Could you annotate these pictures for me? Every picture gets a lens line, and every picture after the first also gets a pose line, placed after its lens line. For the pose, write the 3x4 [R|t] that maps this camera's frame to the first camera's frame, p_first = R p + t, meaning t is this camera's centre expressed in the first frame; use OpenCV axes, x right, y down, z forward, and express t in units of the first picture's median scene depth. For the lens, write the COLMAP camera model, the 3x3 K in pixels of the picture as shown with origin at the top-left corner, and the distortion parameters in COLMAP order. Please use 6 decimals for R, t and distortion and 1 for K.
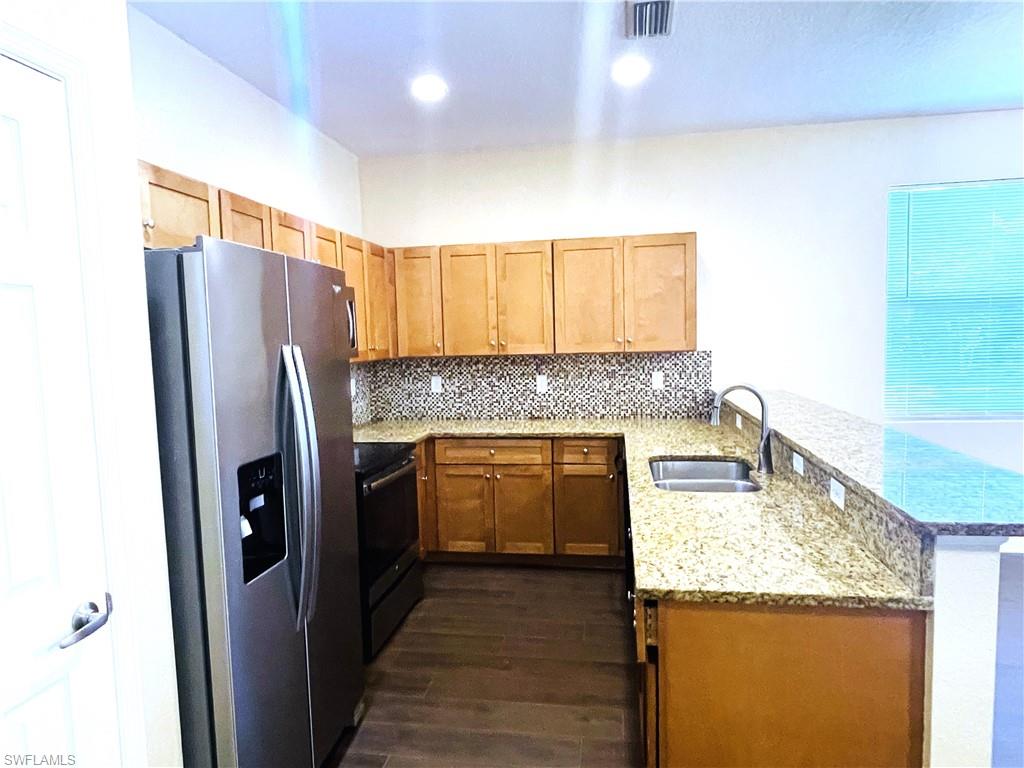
lens RADIAL K [[648.5, 0, 513.8], [0, 648.5, 387.9], [0, 0, 1]] dist [0.004851, -0.014457]
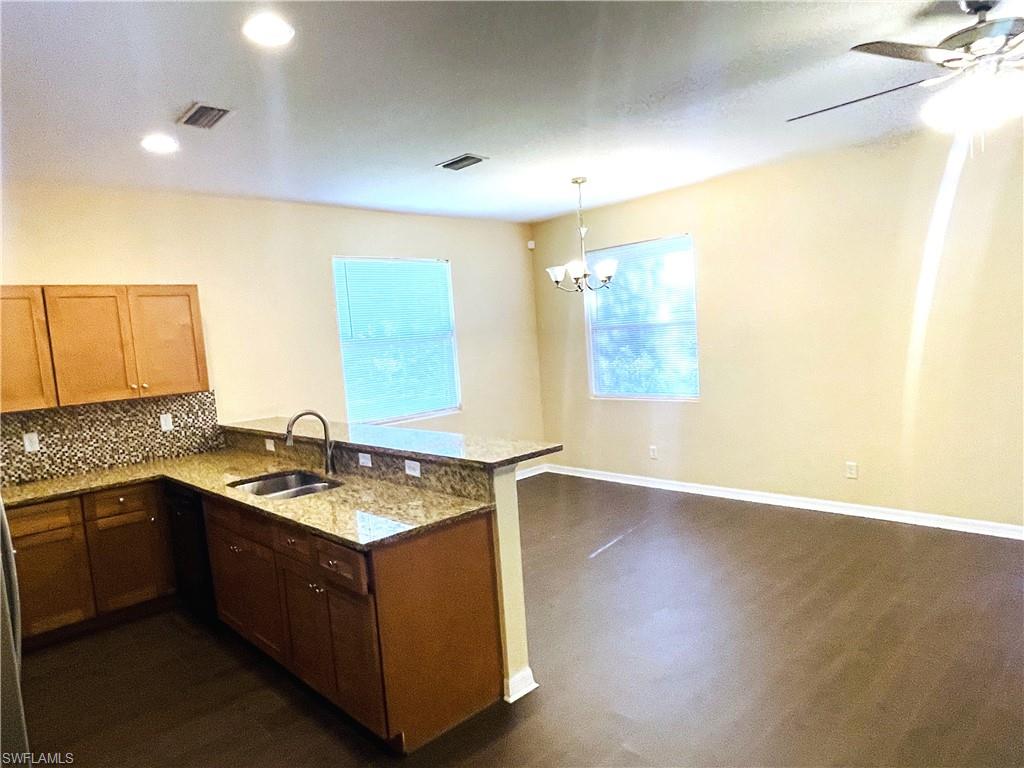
lens RADIAL K [[657.0, 0, 509.3], [0, 657.0, 397.8], [0, 0, 1]] dist [-0.000549, -0.000801]
pose [[0.598306, -0.094874, 0.795631, -0.286256], [0.123240, 0.992046, 0.025621, -0.009670], [-0.791733, 0.082724, 0.605240, -0.080668]]
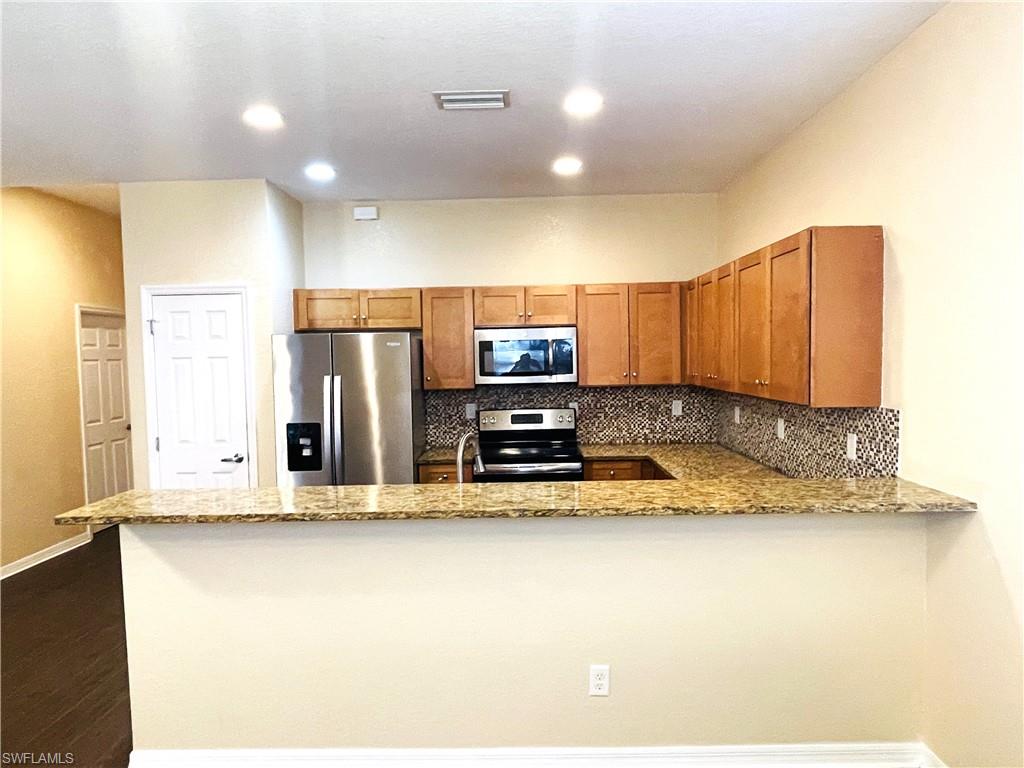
lens RADIAL K [[648.5, 0, 513.8], [0, 648.5, 387.9], [0, 0, 1]] dist [0.004851, -0.014457]
pose [[0.148209, 0.075883, -0.986041, 0.820901], [-0.068625, 0.995438, 0.066292, -0.091520], [0.986572, 0.057843, 0.152740, 0.556612]]
